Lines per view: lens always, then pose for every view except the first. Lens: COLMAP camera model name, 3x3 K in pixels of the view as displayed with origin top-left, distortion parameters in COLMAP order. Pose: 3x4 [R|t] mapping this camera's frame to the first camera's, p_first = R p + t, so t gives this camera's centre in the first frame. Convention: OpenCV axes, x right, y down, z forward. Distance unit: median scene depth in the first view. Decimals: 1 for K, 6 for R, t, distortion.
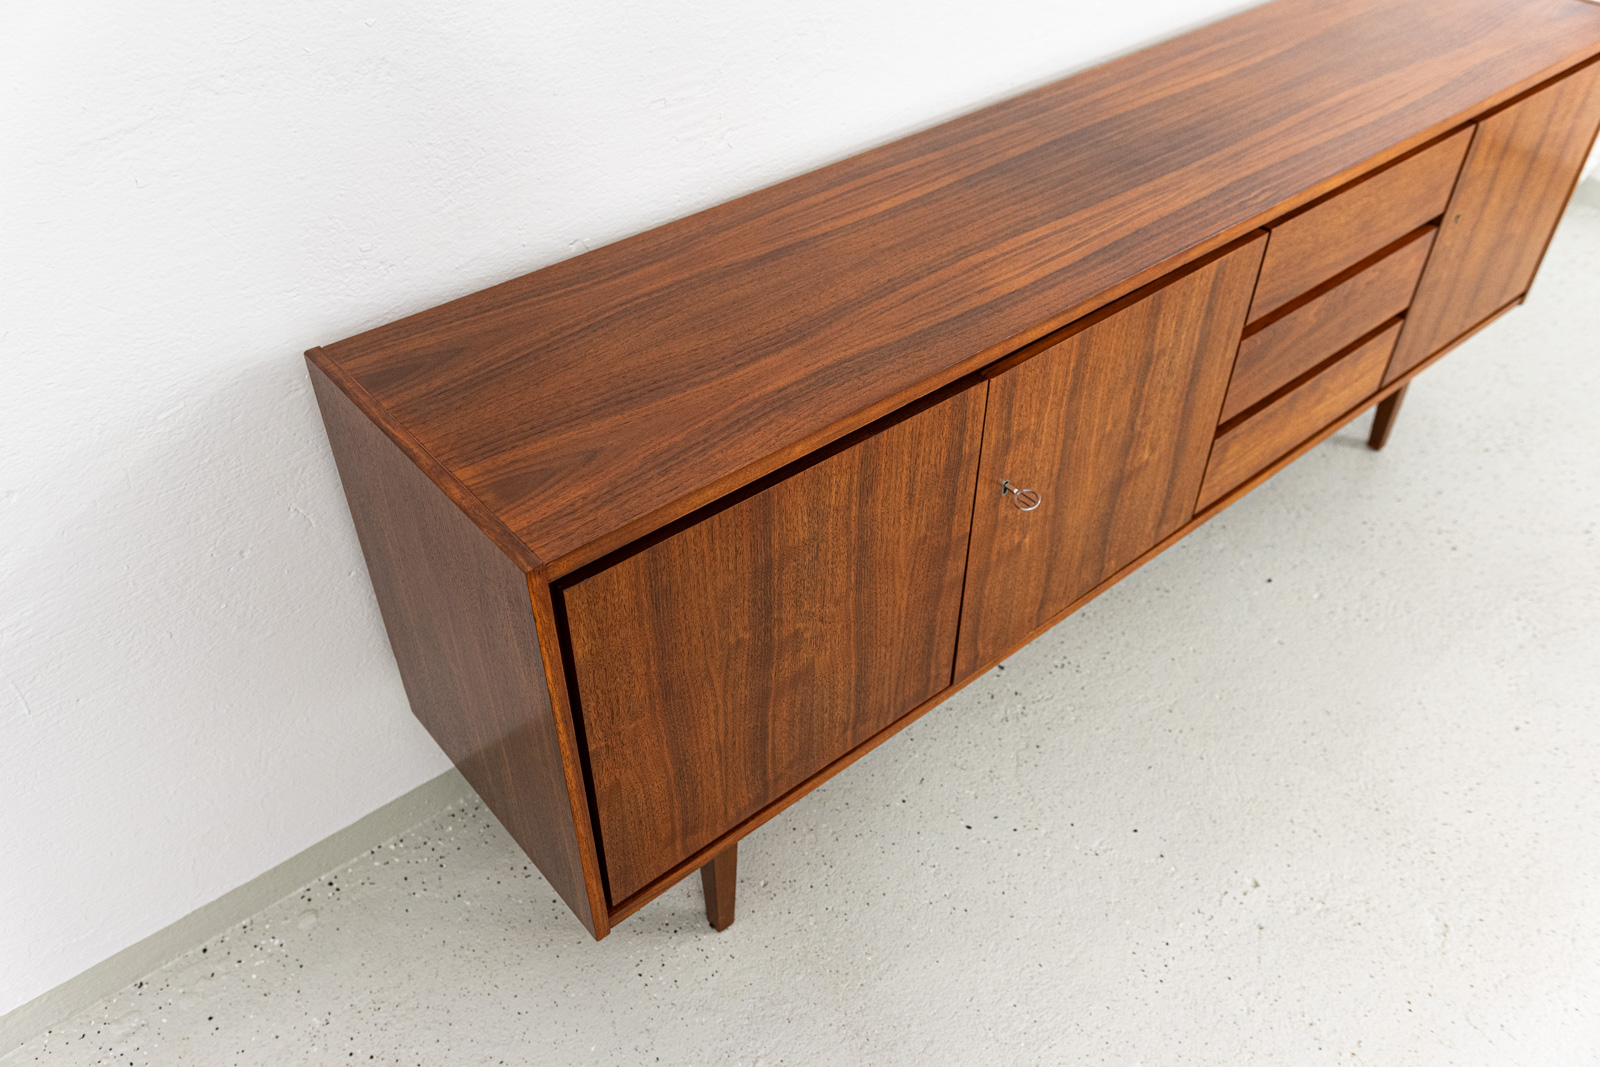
lens RADIAL K [[1234.3, 0, 796.0], [0, 1234.3, 526.1], [0, 0, 1]] dist [-0.002995, -0.001518]
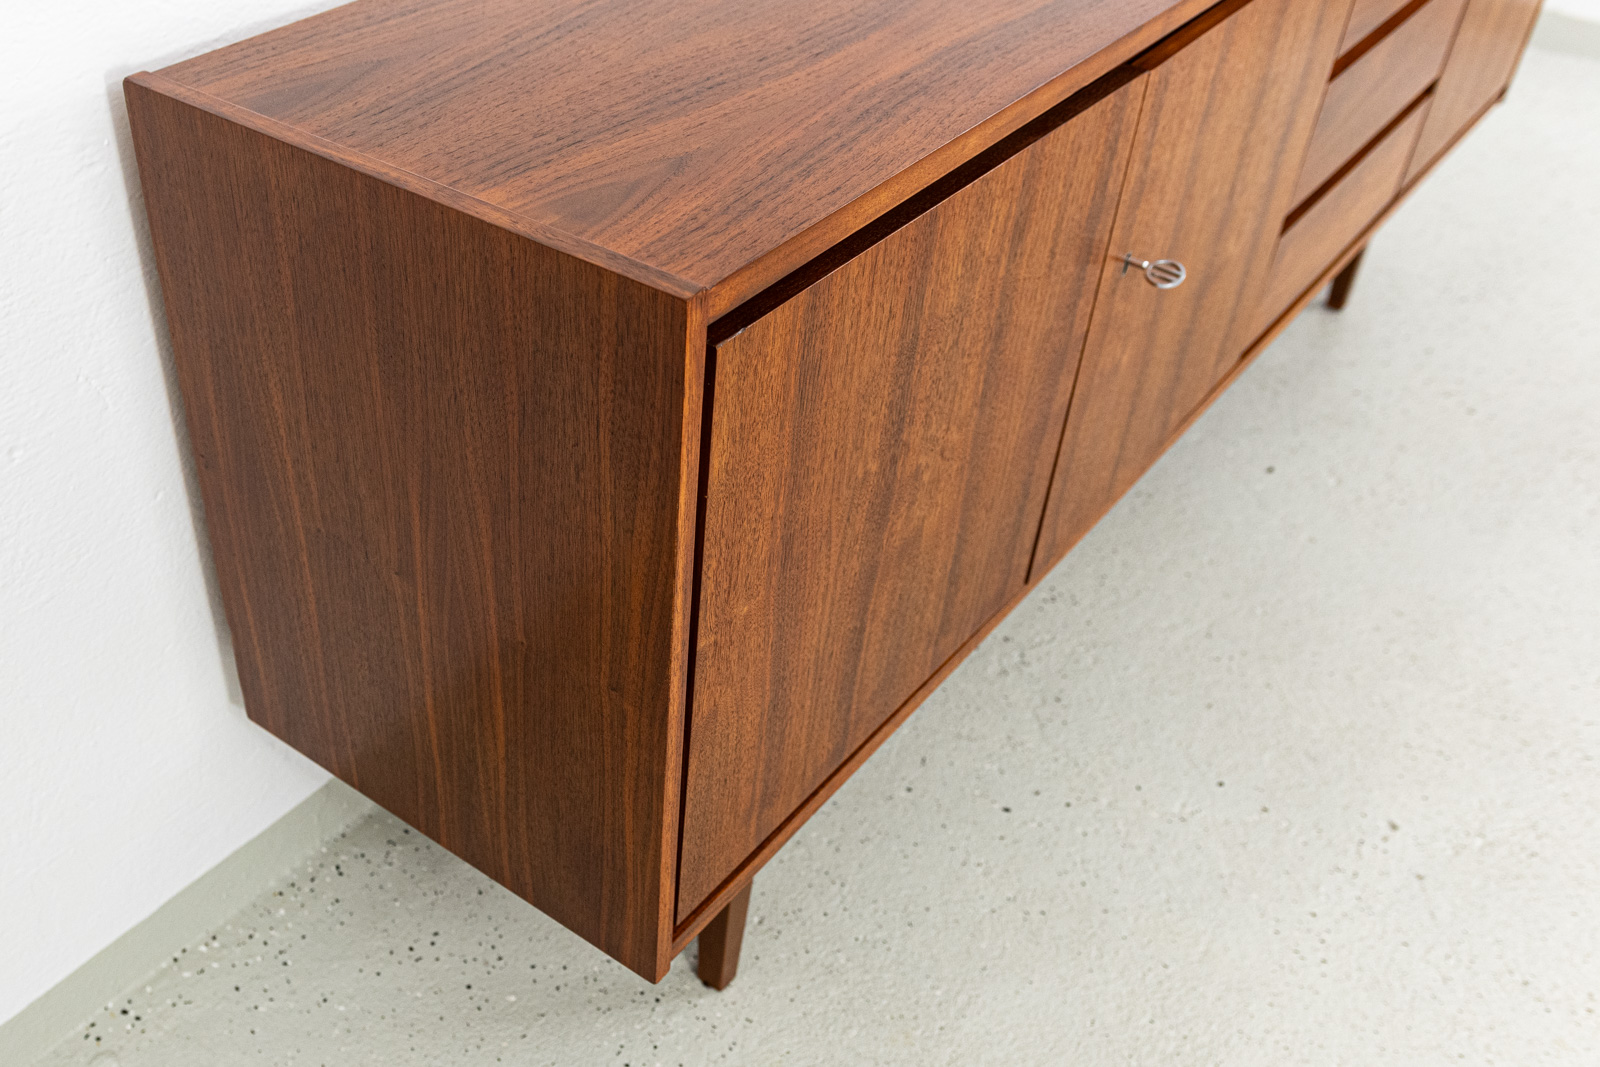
lens RADIAL K [[1640.4, 0, 797.0], [0, 1640.4, 538.5], [0, 0, 1]] dist [-0.015174, 0.000000]
pose [[0.981086, -0.115439, 0.155386, -0.137226], [0.113465, 0.993308, 0.021543, 0.064352], [-0.156833, -0.003505, 0.987619, 0.091173]]
